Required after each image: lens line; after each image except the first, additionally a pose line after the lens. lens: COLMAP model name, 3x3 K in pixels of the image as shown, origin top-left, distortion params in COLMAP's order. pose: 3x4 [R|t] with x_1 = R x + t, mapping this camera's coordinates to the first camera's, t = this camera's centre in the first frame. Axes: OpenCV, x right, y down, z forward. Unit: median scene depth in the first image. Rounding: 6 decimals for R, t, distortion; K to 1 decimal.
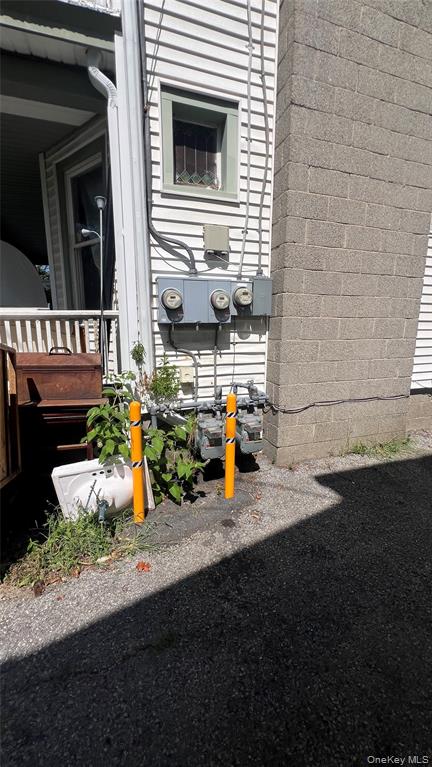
lens RADIAL K [[307.8, 0, 216.0], [0, 307.8, 383.5], [0, 0, 1]] dist [0.000815, 0.000096]
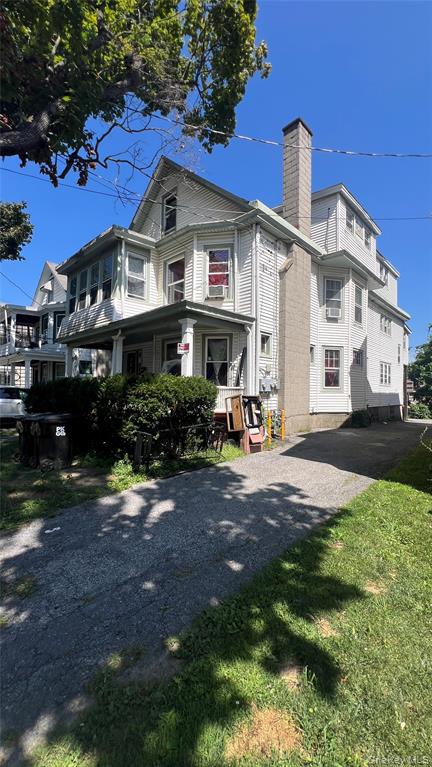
lens RADIAL K [[307.8, 0, 216.0], [0, 307.8, 383.5], [0, 0, 1]] dist [0.000815, 0.000096]
pose [[0.888626, 0.018704, 0.458252, -2.109608], [0.074327, 0.980087, -0.184135, 0.305881], [-0.452571, 0.197687, 0.869540, -1.723965]]
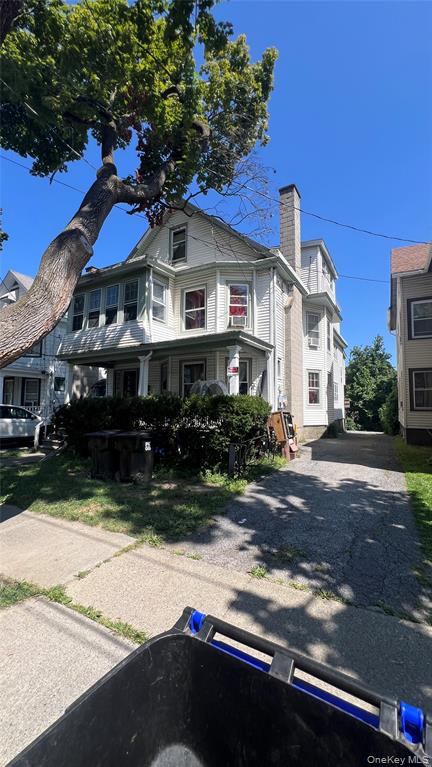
lens RADIAL K [[307.8, 0, 216.0], [0, 307.8, 383.5], [0, 0, 1]] dist [0.000815, 0.000096]
pose [[0.751386, 0.052488, 0.657772, -3.334370], [0.118381, 0.969936, -0.212627, 0.246320], [-0.649157, 0.237633, 0.722583, -1.408086]]
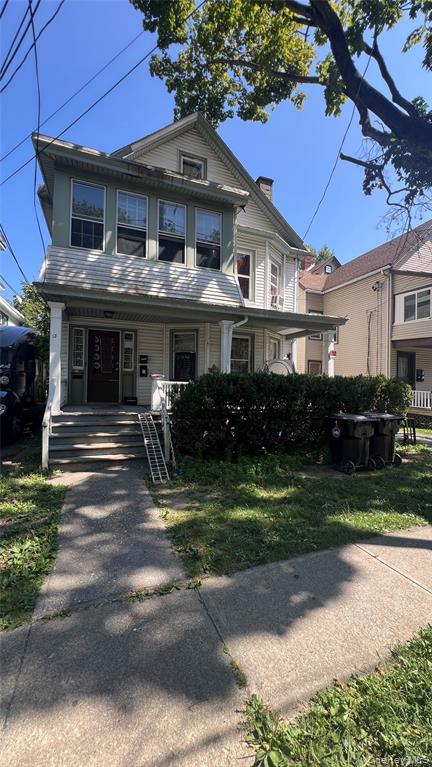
lens RADIAL K [[307.8, 0, 216.0], [0, 307.8, 383.5], [0, 0, 1]] dist [0.000815, 0.000096]
pose [[-0.035834, 0.014768, 0.999249, -4.489425], [0.168694, 0.985632, -0.008517, -0.403650], [-0.985017, 0.168262, -0.037810, 2.214934]]
